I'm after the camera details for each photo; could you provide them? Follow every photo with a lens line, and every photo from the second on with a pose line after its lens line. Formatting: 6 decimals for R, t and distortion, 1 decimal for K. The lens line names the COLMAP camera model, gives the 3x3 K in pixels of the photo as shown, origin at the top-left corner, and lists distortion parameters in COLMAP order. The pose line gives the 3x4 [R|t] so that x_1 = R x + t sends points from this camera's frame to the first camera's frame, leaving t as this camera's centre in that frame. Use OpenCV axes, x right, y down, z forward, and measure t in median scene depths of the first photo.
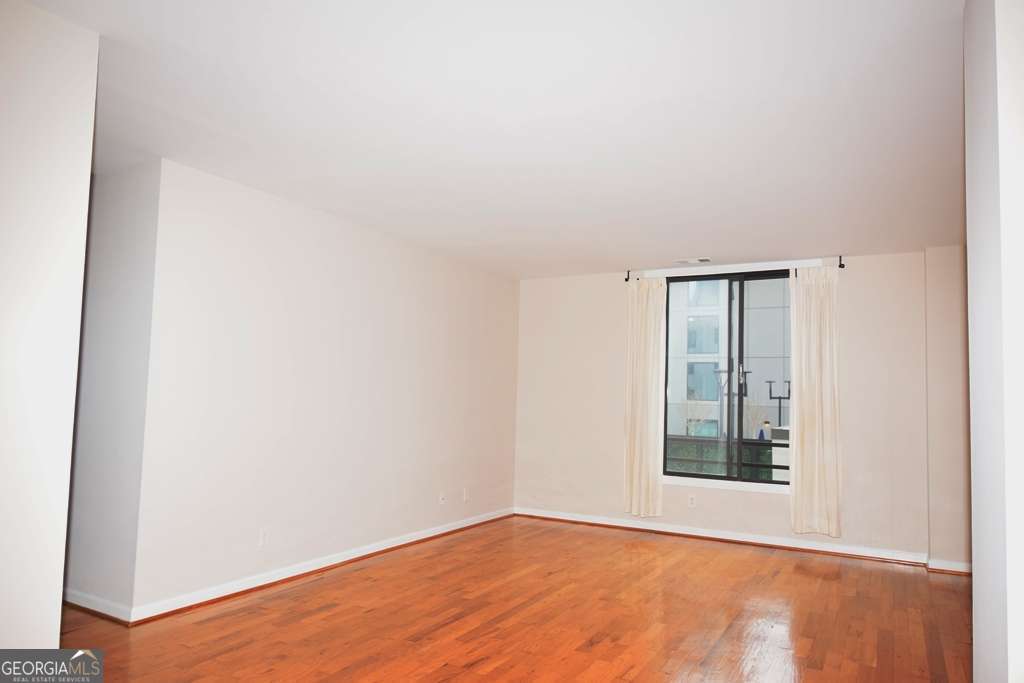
lens RADIAL K [[677.5, 0, 510.8], [0, 677.5, 348.3], [0, 0, 1]] dist [0.020105, -0.005519]
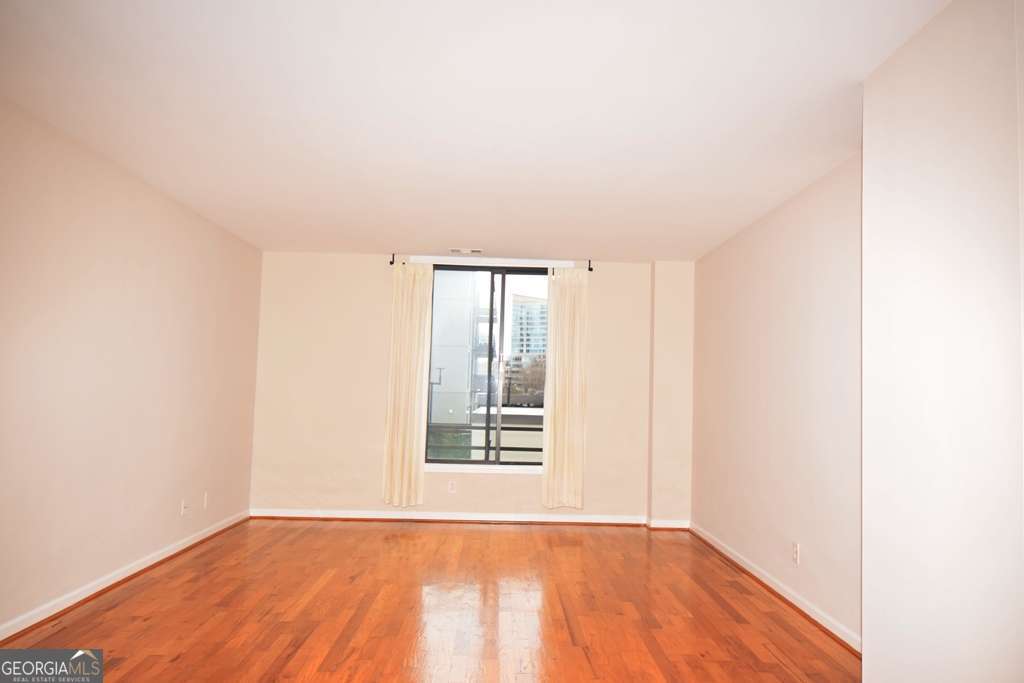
lens RADIAL K [[677.5, 0, 510.8], [0, 677.5, 348.3], [0, 0, 1]] dist [0.020105, -0.005519]
pose [[0.863019, 0.029010, 0.504338, -0.191225], [-0.040368, 0.999117, 0.011607, 0.002456], [-0.503556, -0.030377, 0.863428, 0.092021]]
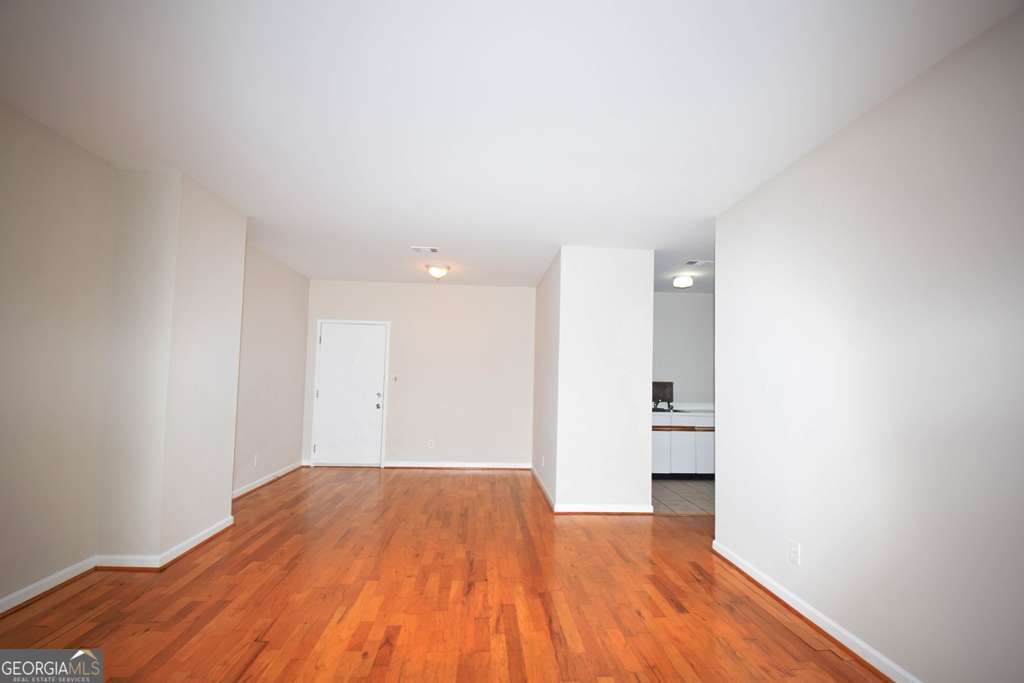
lens RADIAL K [[446.5, 0, 509.4], [0, 446.5, 357.4], [0, 0, 1]] dist [-0.000665, -0.000602]
pose [[-0.835667, -0.069987, -0.544759, 0.202750], [-0.005995, 0.992951, -0.118372, 0.075164], [0.549203, -0.095654, -0.830196, 0.978769]]
